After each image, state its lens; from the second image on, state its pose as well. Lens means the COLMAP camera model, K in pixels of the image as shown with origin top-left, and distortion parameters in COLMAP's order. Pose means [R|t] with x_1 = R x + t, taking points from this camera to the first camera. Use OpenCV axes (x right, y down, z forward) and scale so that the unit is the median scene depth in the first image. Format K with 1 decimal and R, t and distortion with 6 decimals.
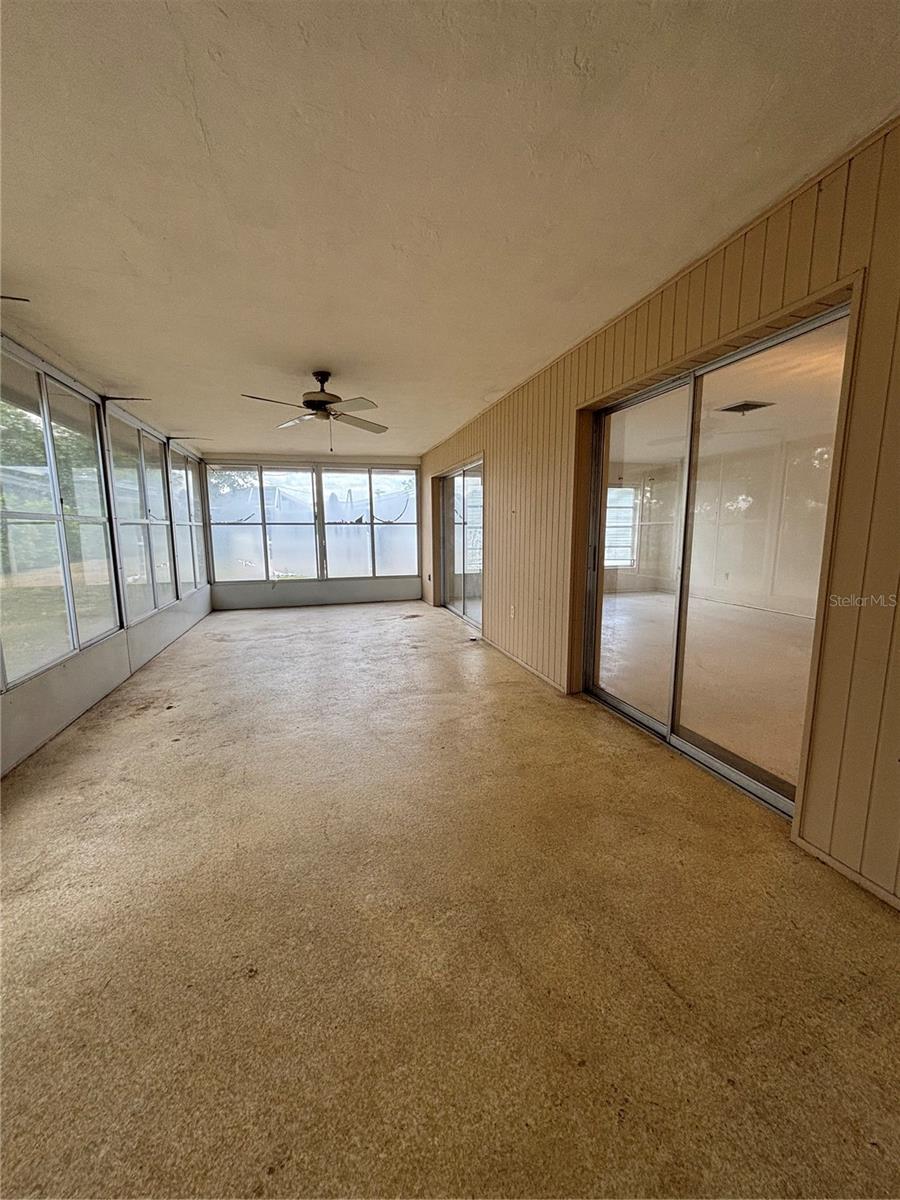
lens RADIAL K [[481.4, 0, 450.0], [0, 481.4, 600.0], [0, 0, 1]] dist [0.000908, 0.000023]
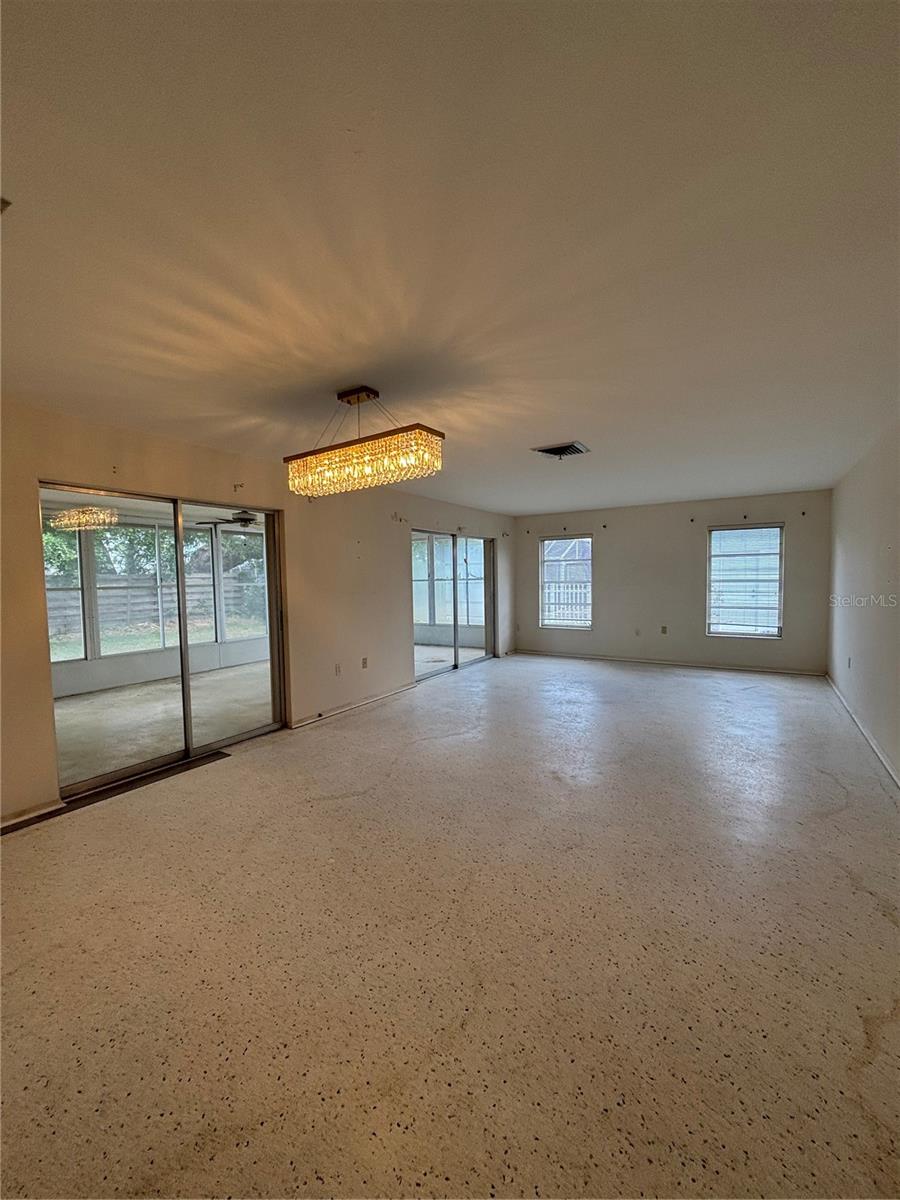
lens RADIAL K [[481.4, 0, 450.0], [0, 481.4, 600.0], [0, 0, 1]] dist [0.000908, 0.000023]
pose [[0.671010, 0.028366, -0.740905, 0.686580], [-0.093982, 0.994462, -0.047042, -0.053151], [0.735468, 0.101198, 0.669960, 0.206127]]
